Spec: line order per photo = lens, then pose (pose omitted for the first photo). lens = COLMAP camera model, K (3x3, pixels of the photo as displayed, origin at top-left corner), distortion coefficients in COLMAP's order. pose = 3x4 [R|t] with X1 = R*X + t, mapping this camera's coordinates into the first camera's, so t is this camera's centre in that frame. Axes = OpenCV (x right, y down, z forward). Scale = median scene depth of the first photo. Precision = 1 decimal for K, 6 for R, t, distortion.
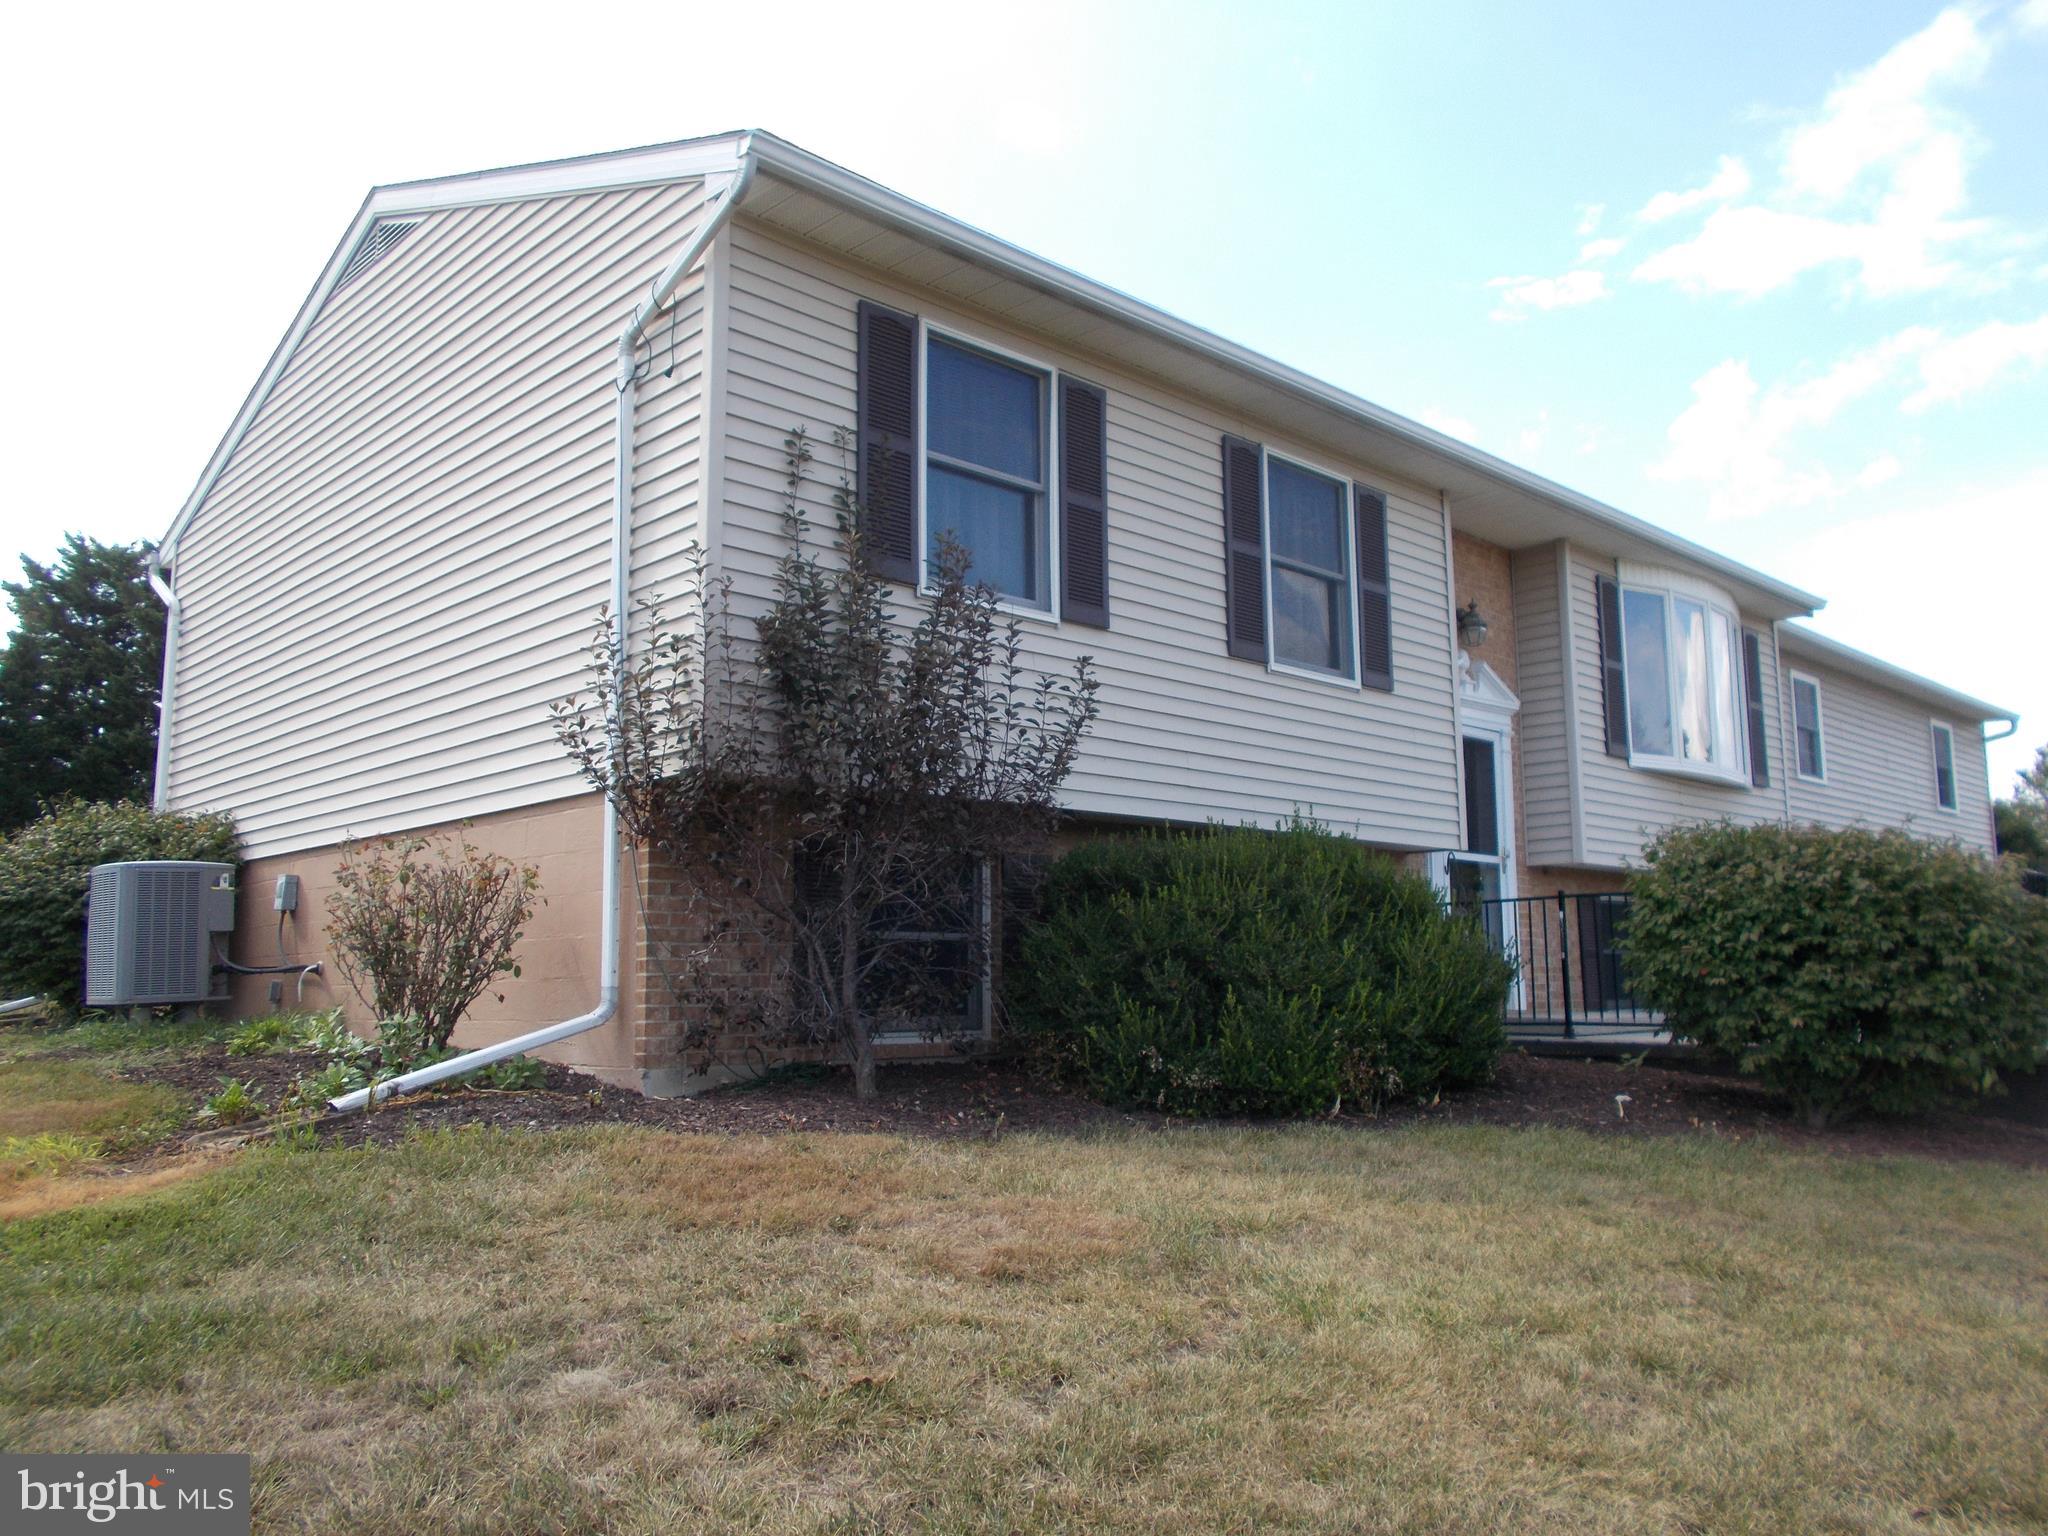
lens RADIAL K [[1578.3, 0, 1024.0], [0, 1578.3, 768.0], [0, 0, 1]] dist [0.010409, -0.000310]
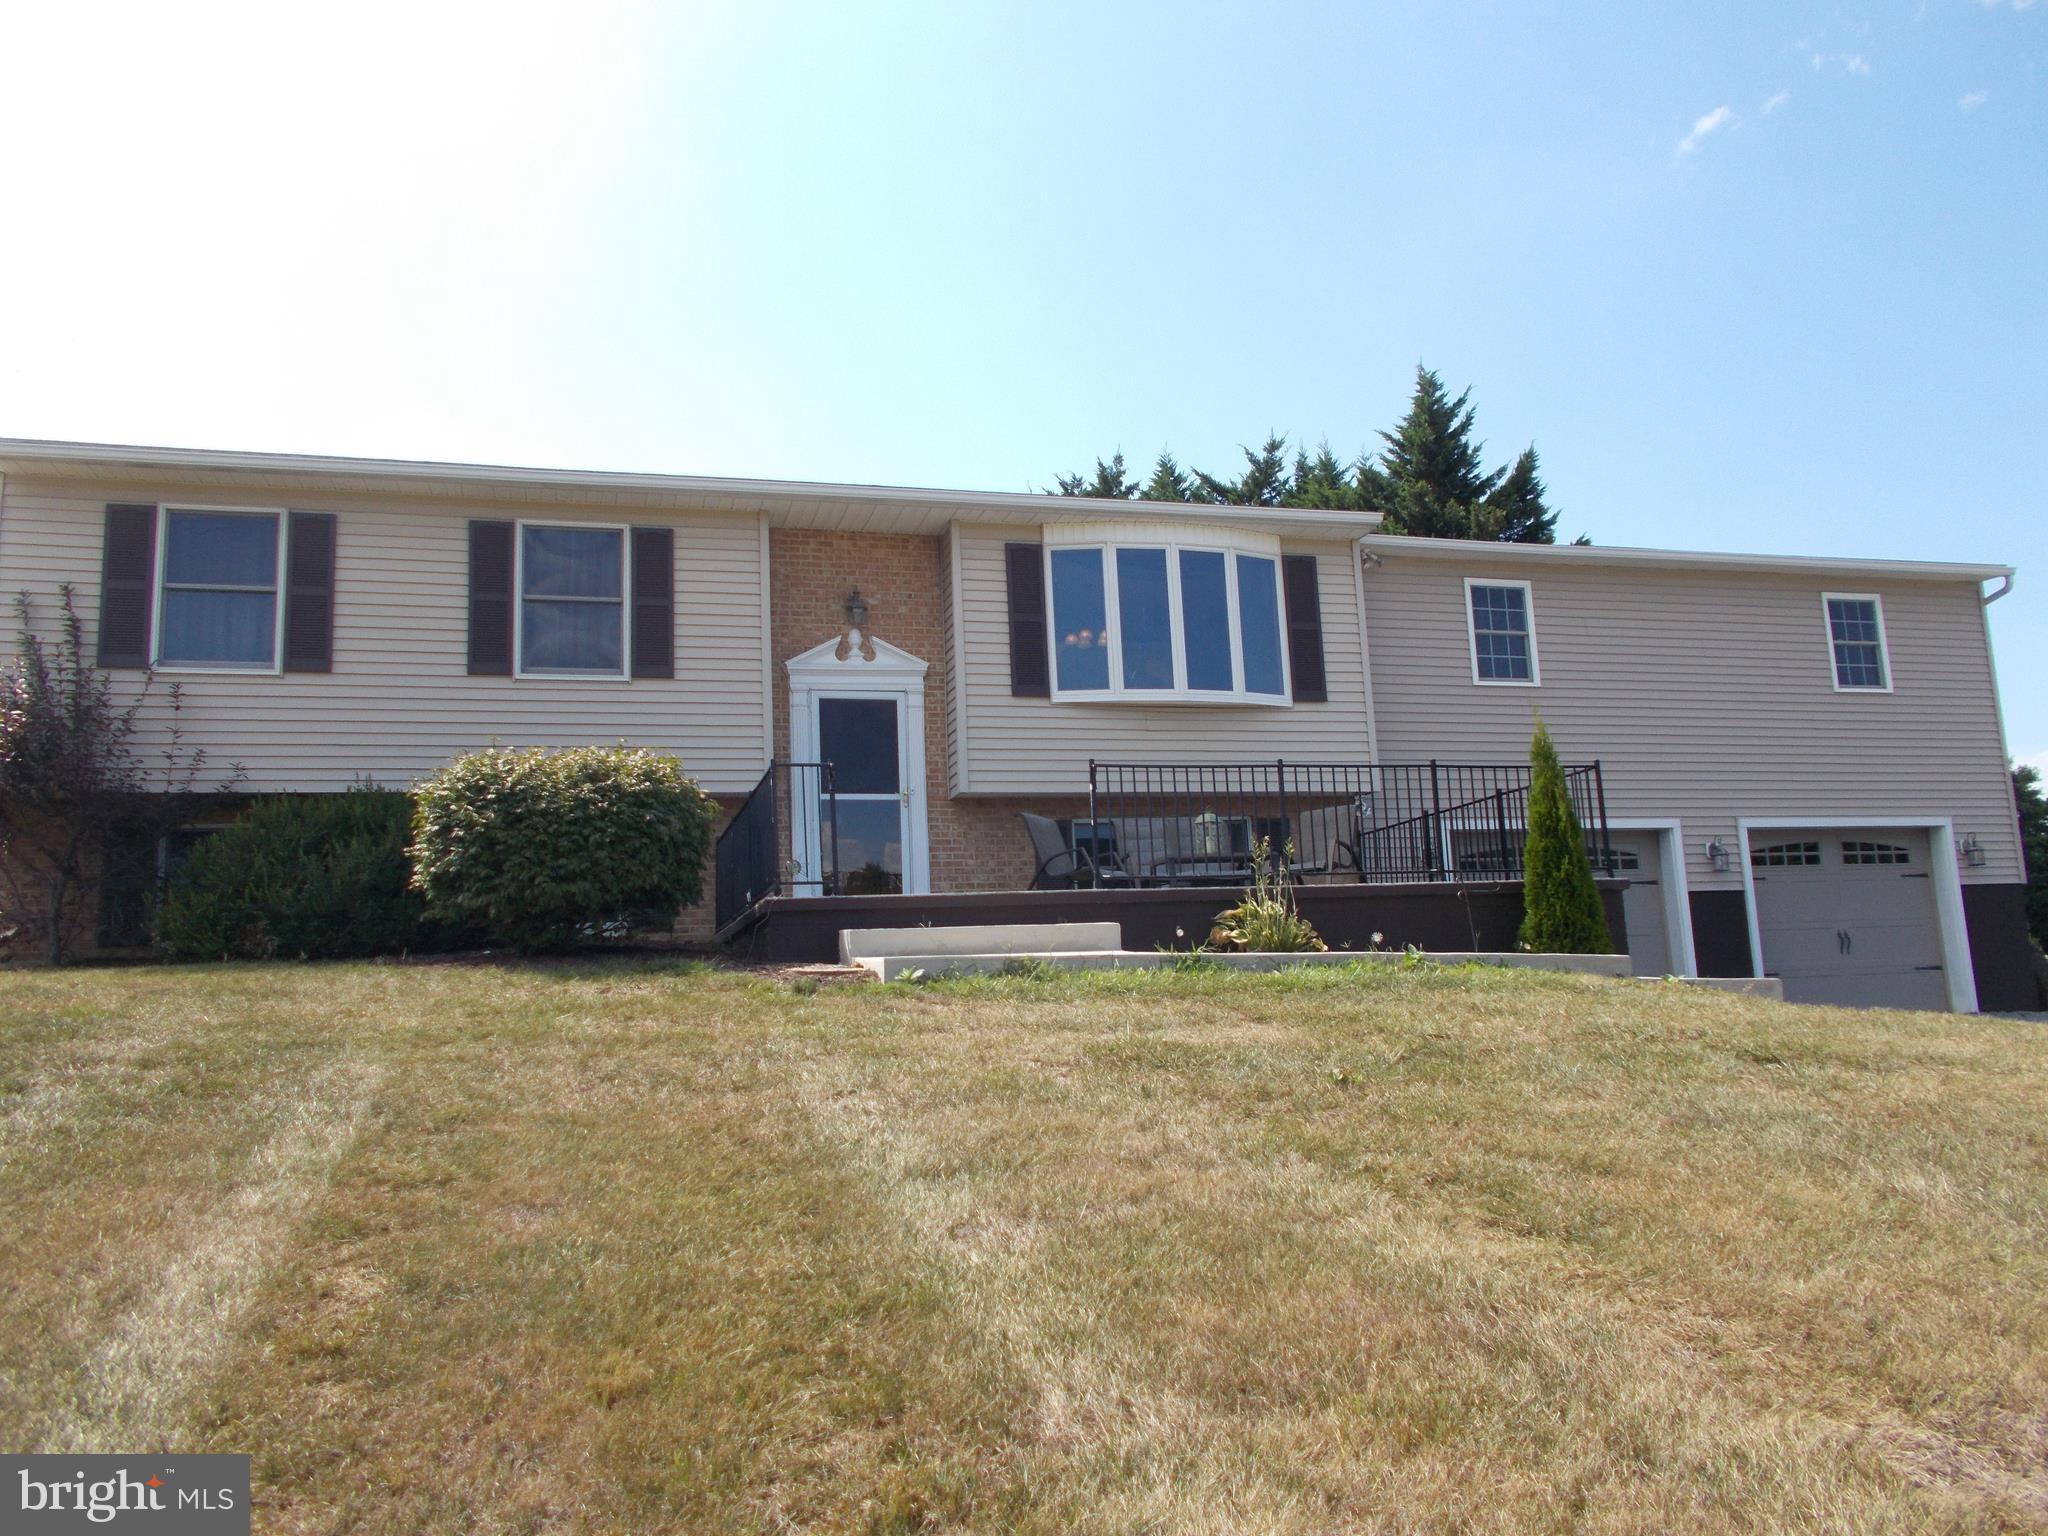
lens RADIAL K [[1578.3, 0, 1024.0], [0, 1578.3, 768.0], [0, 0, 1]] dist [0.010409, -0.000310]
pose [[0.880565, -0.110659, -0.460825, 1.183078], [0.103451, 0.993791, -0.040964, 0.120445], [0.462497, -0.011601, 0.886545, -0.038237]]
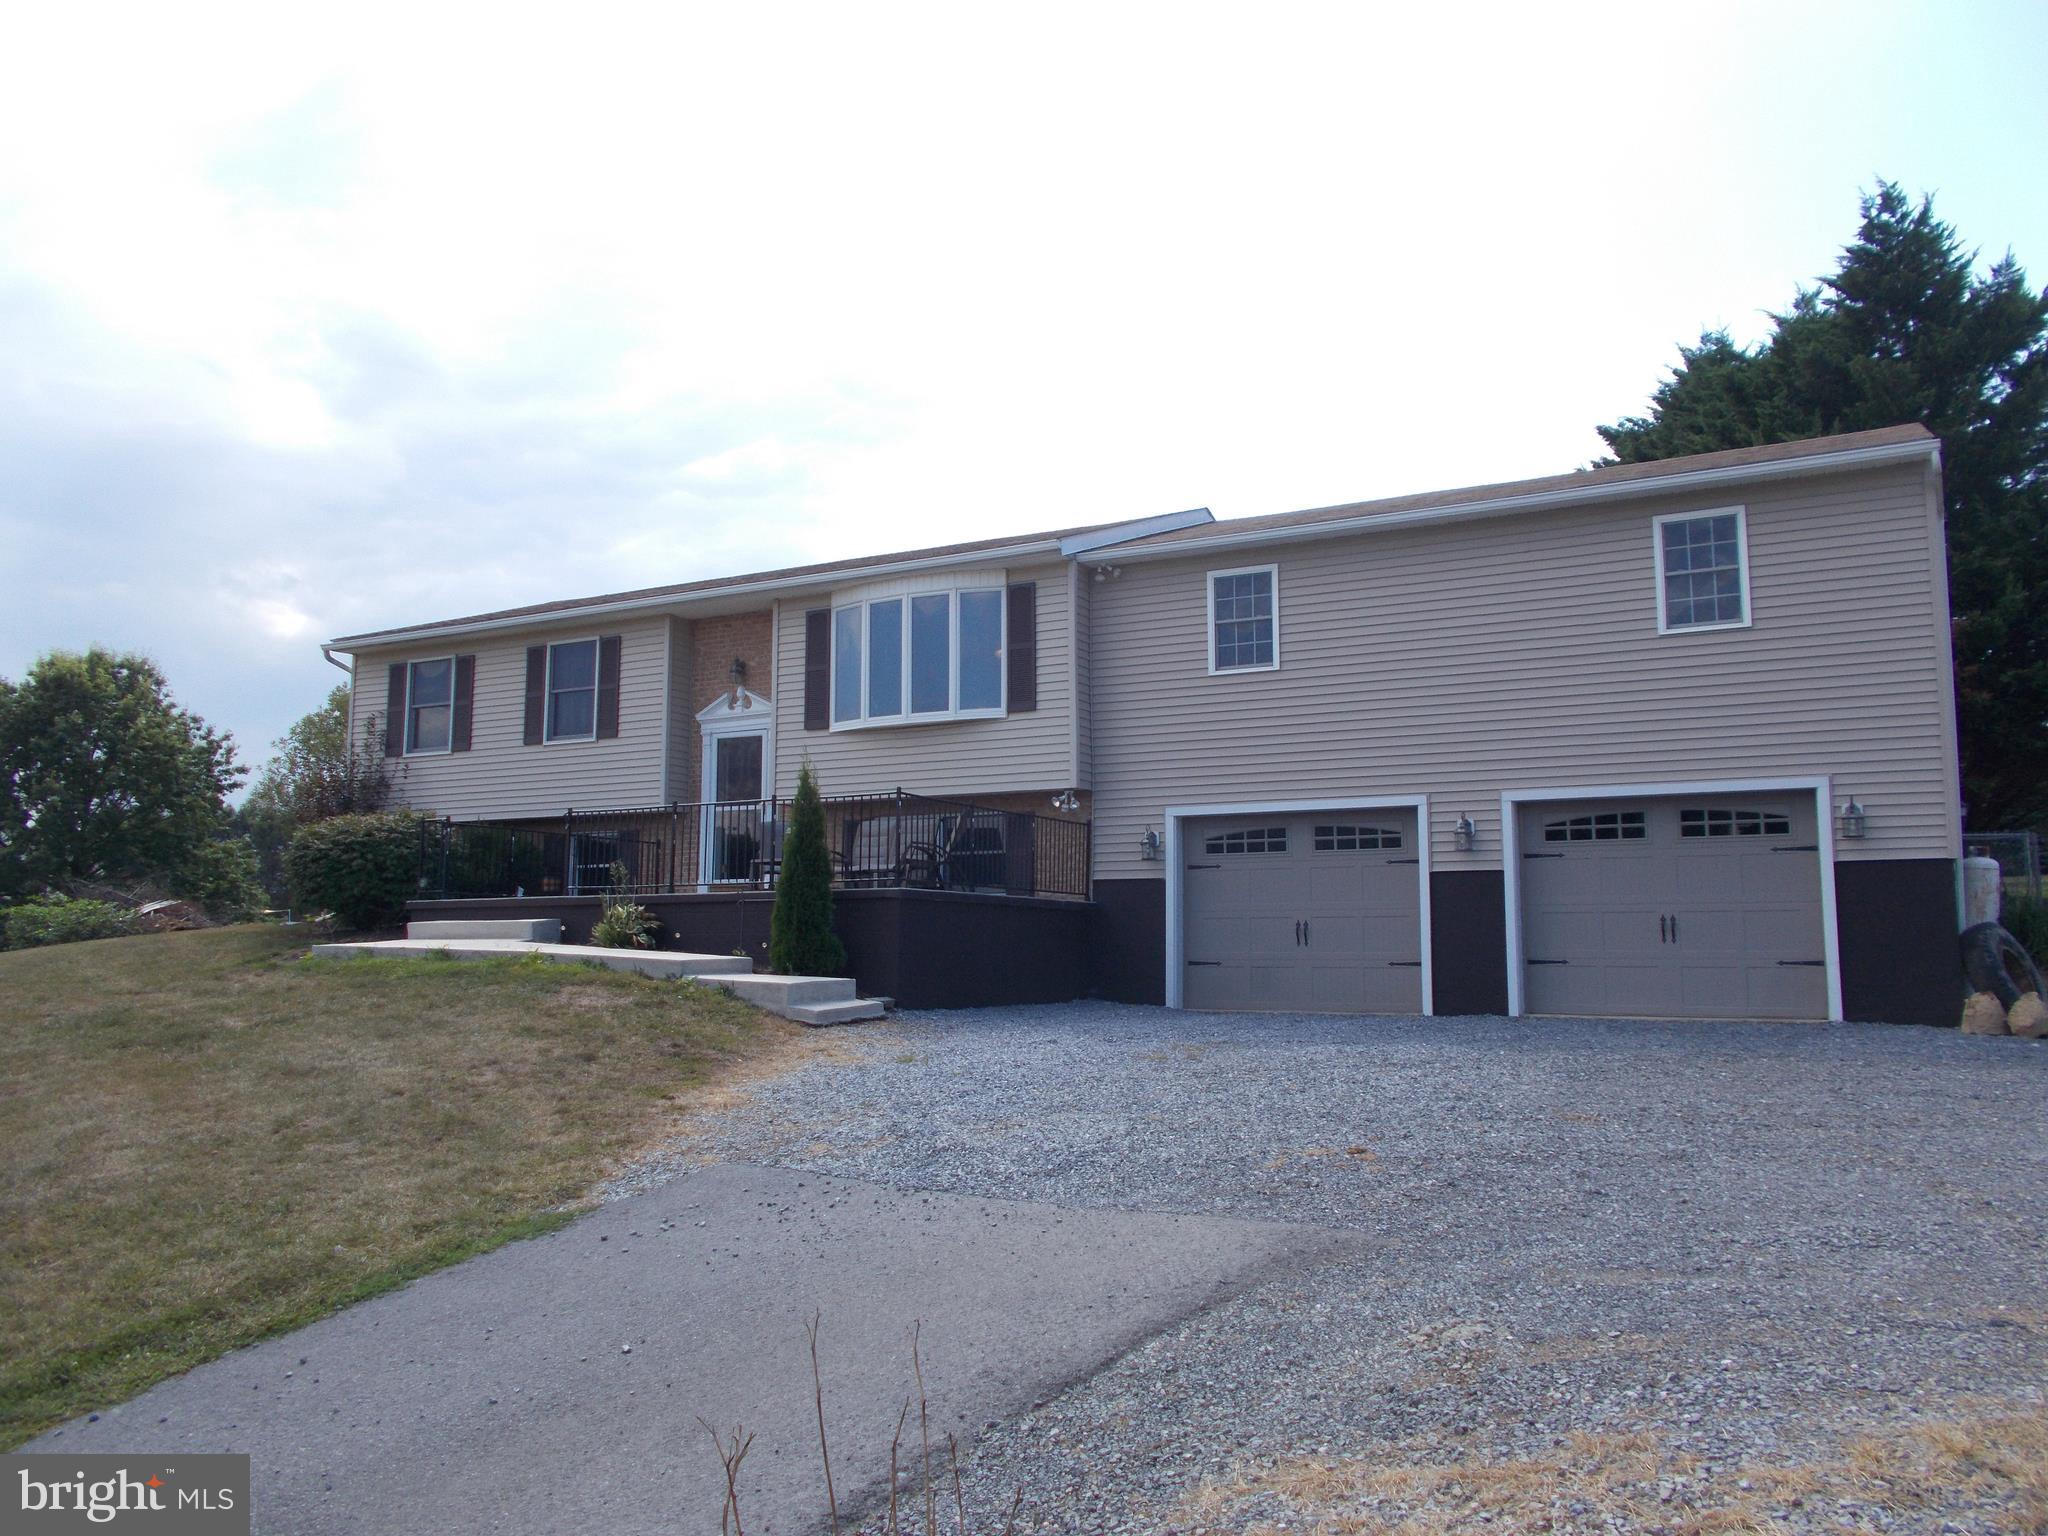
lens RADIAL K [[1578.3, 0, 1024.0], [0, 1578.3, 768.0], [0, 0, 1]] dist [0.010409, -0.000310]
pose [[0.291954, -0.104763, -0.950678, 2.462904], [0.129237, 0.989188, -0.069318, 0.211973], [0.947661, -0.102625, 0.302336, 0.955809]]
